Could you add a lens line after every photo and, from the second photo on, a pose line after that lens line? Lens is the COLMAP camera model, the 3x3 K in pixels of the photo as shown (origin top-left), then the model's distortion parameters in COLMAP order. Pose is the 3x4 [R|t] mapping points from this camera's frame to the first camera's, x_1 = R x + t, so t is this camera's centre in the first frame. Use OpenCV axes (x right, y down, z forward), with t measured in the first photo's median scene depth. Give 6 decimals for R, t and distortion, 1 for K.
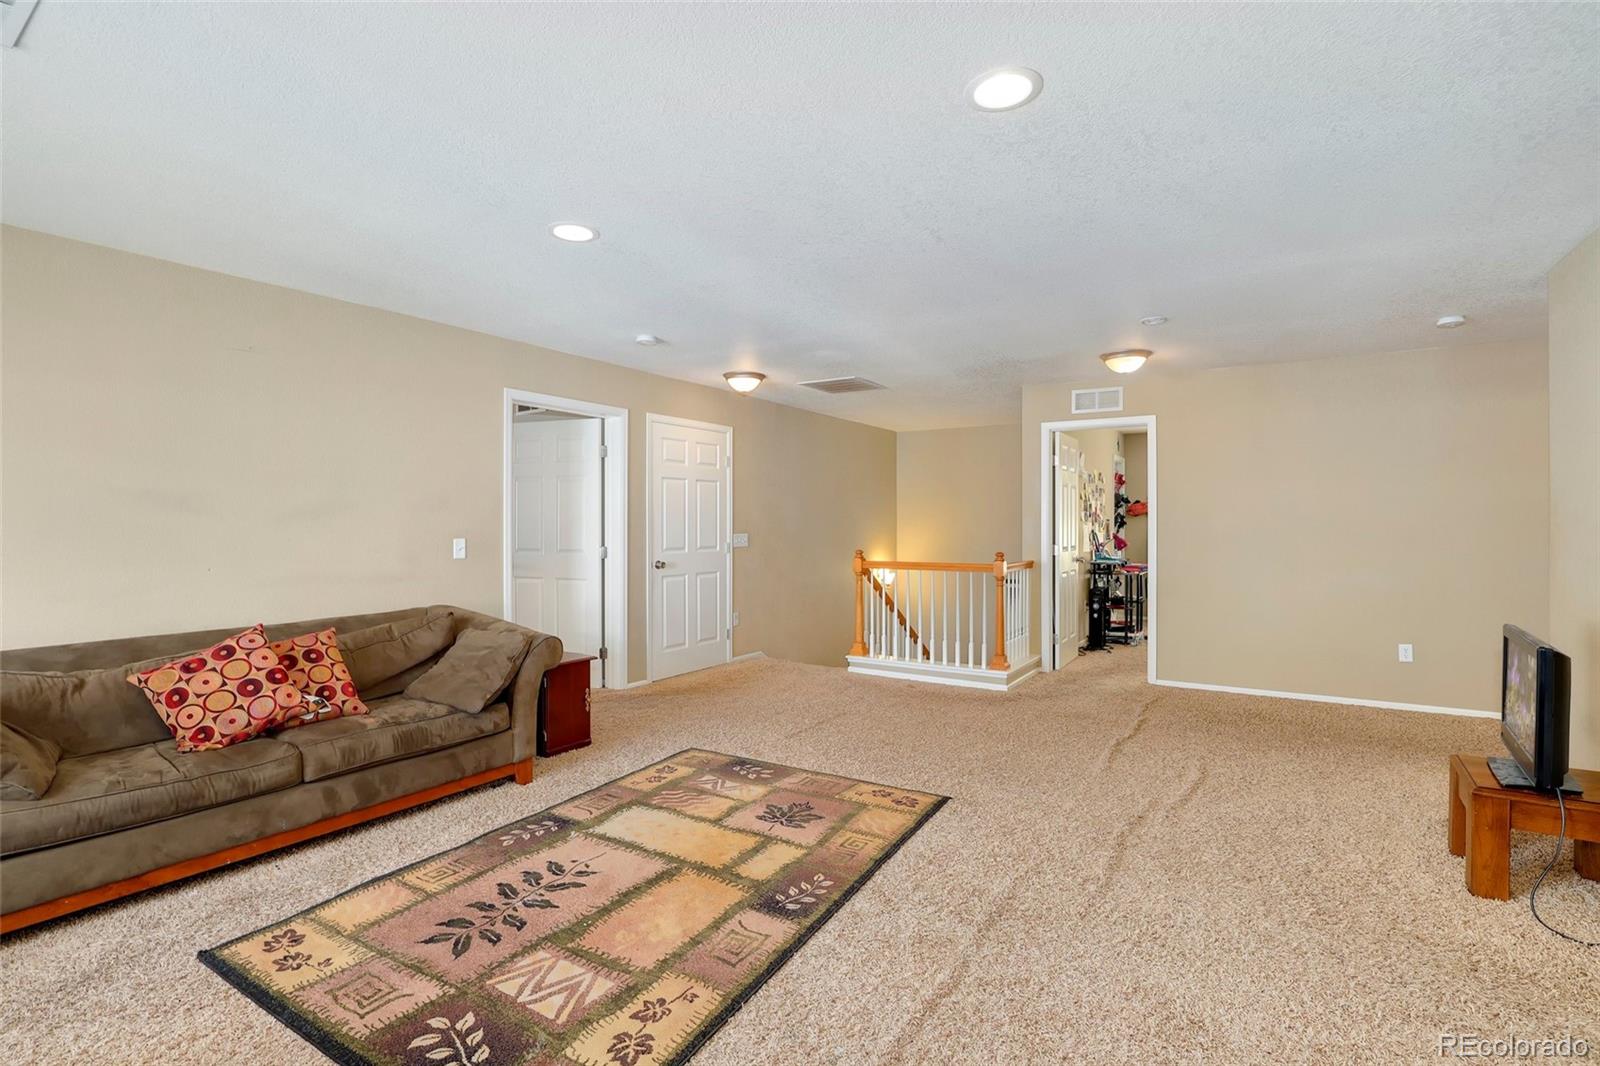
lens RADIAL K [[737.7, 0, 800.0], [0, 737.7, 523.0], [0, 0, 1]] dist [-0.033795, -0.000523]
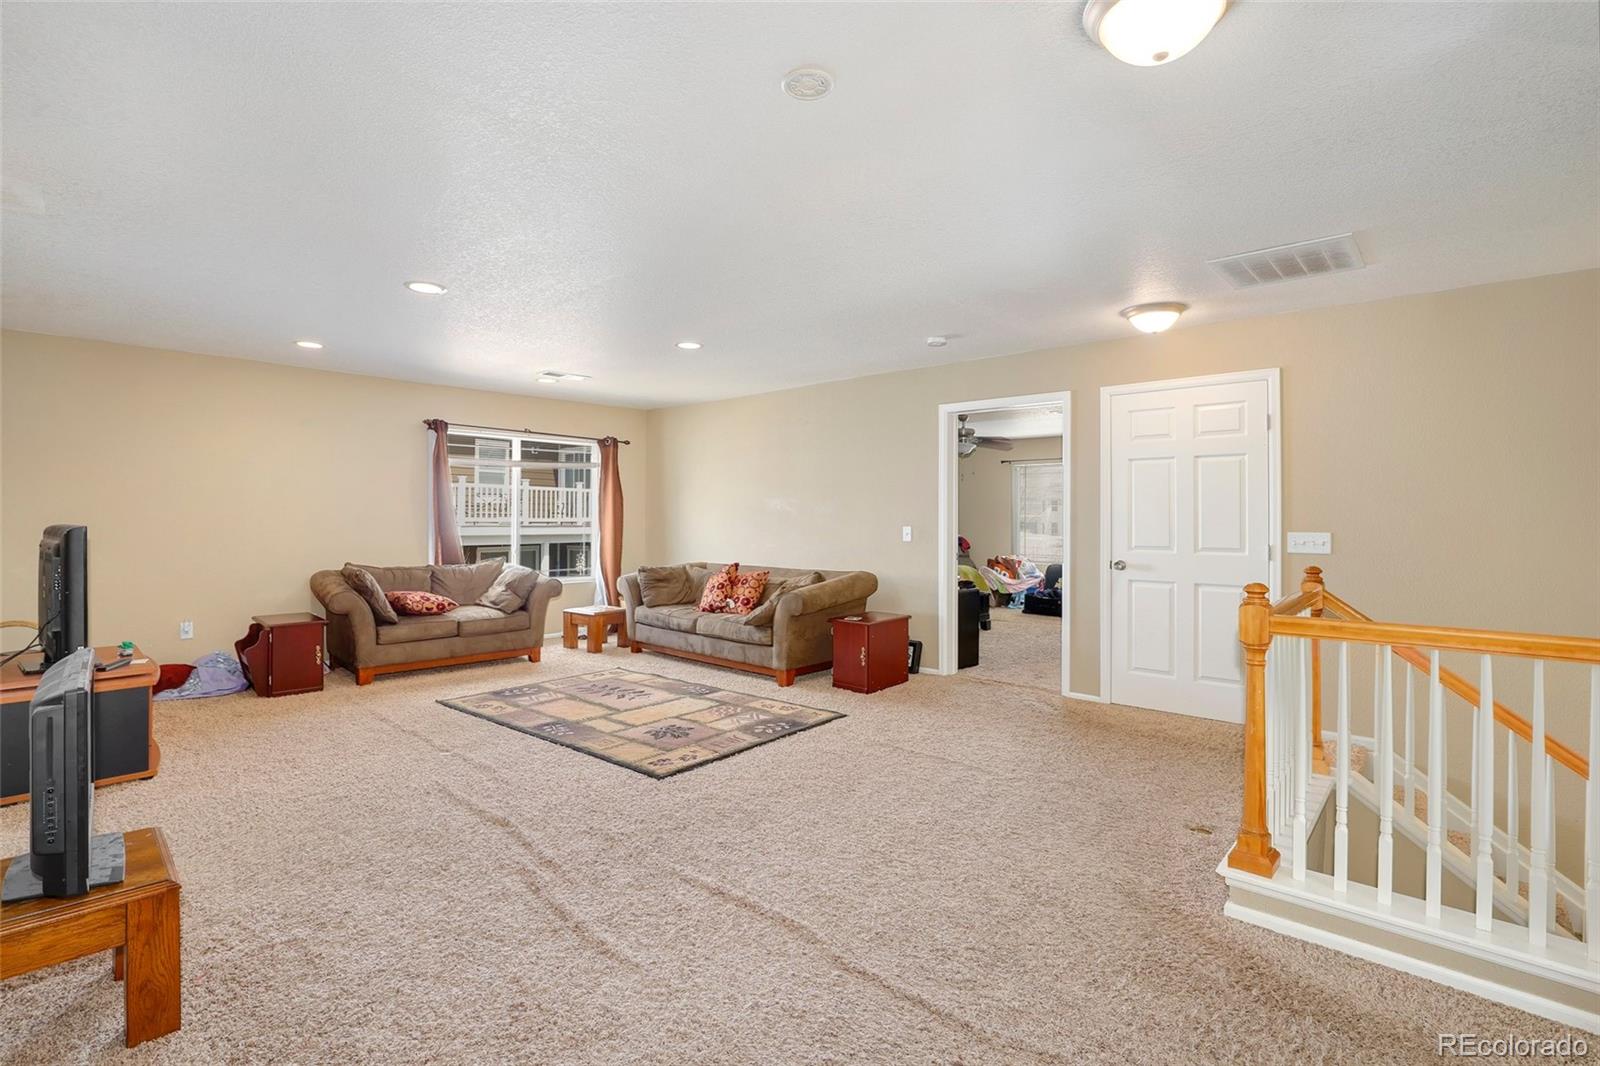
lens RADIAL K [[737.7, 0, 800.0], [0, 737.7, 523.0], [0, 0, 1]] dist [-0.033795, -0.000523]
pose [[-0.157038, 0.008719, -0.987554, 1.193812], [-0.002005, 0.999956, 0.009148, 0.004527], [0.987591, 0.003417, -0.157013, 1.360789]]
